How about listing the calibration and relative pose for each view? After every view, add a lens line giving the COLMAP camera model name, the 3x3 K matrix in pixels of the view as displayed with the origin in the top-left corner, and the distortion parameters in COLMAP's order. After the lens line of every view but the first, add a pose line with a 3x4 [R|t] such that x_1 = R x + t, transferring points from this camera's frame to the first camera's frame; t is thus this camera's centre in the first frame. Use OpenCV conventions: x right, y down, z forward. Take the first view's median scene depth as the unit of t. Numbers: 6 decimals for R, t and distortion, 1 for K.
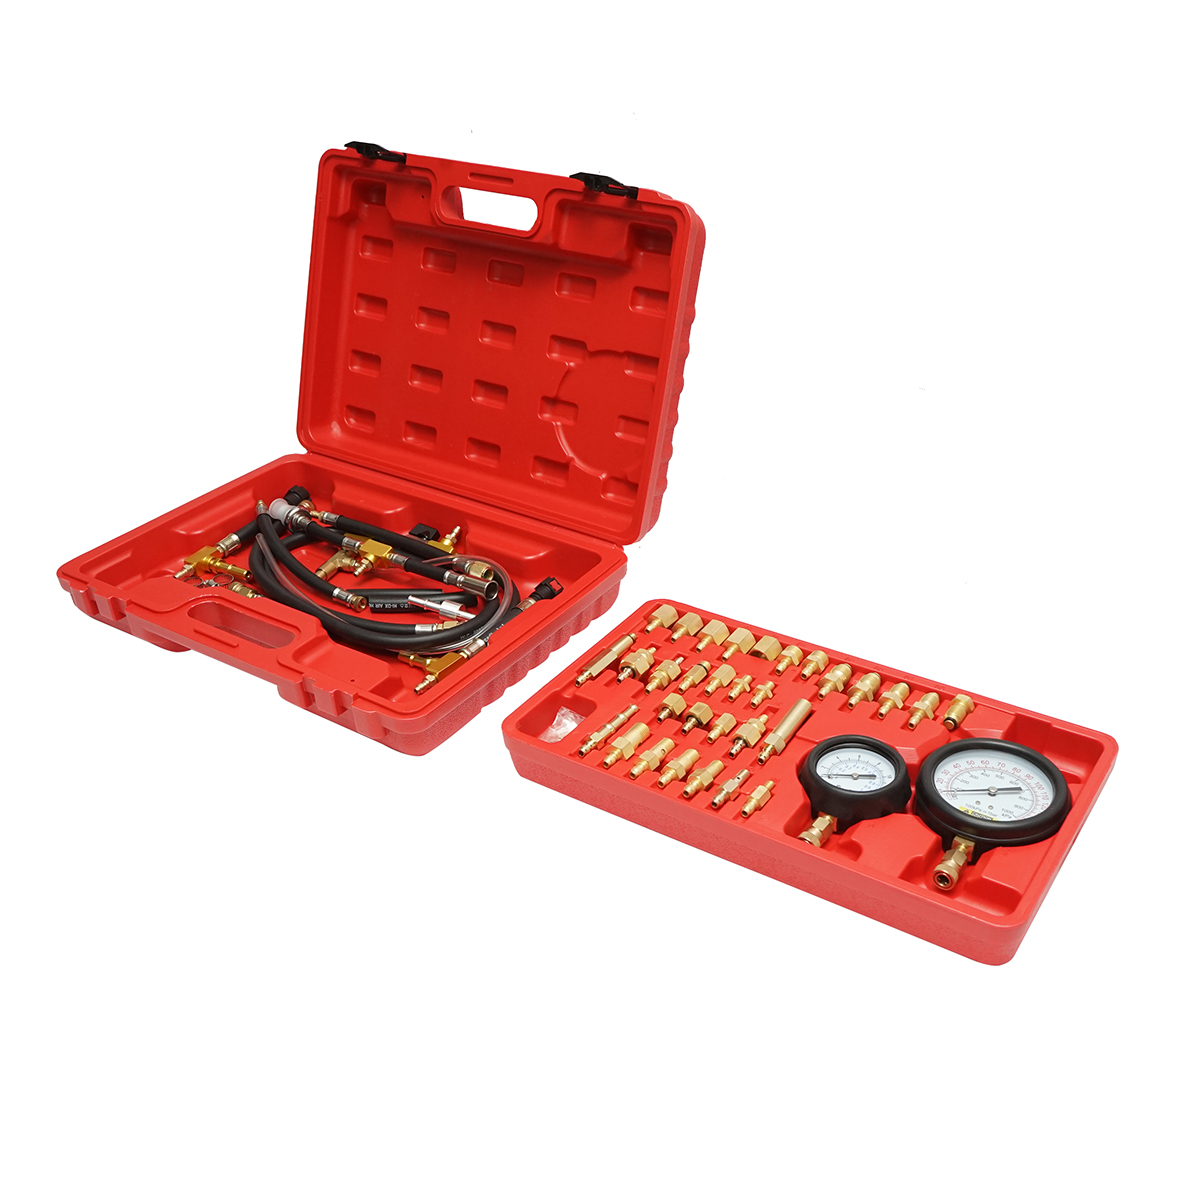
lens RADIAL K [[1393.6, 0, 600.0], [0, 1393.6, 600.0], [0, 0, 1]] dist [0.009895, -0.000854]
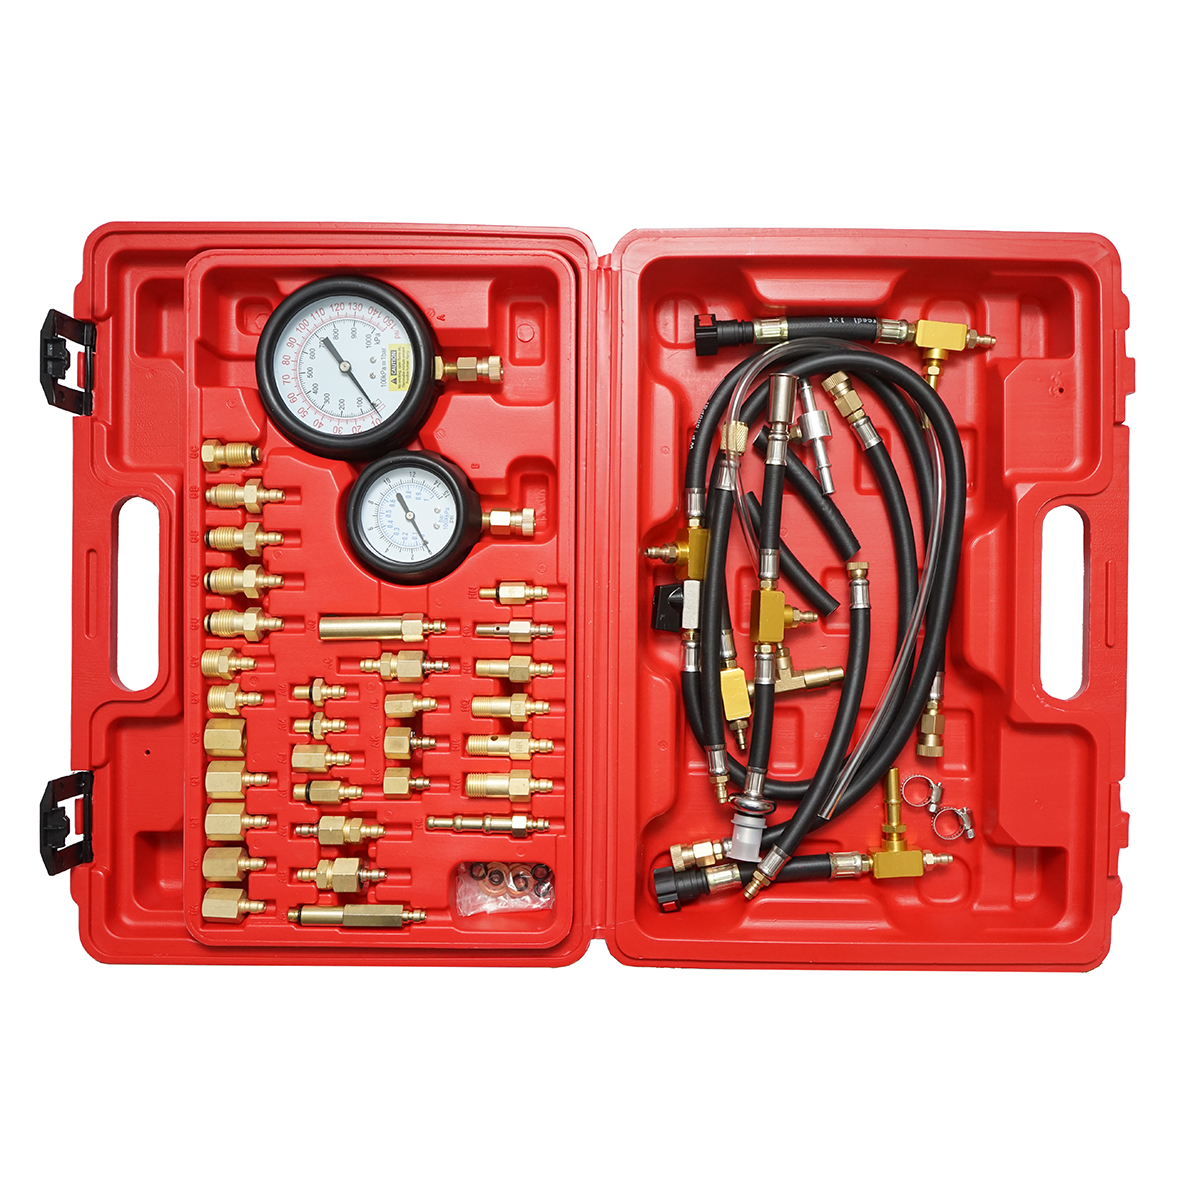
lens RADIAL K [[1393.6, 0, 600.0], [0, 1393.6, 600.0], [0, 0, 1]] dist [0.009895, -0.000854]
pose [[-0.556307, -0.830863, -0.013763, 0.087861], [0.436864, -0.306513, 0.845695, -0.506907], [-0.706875, 0.464453, 0.533489, 0.488110]]
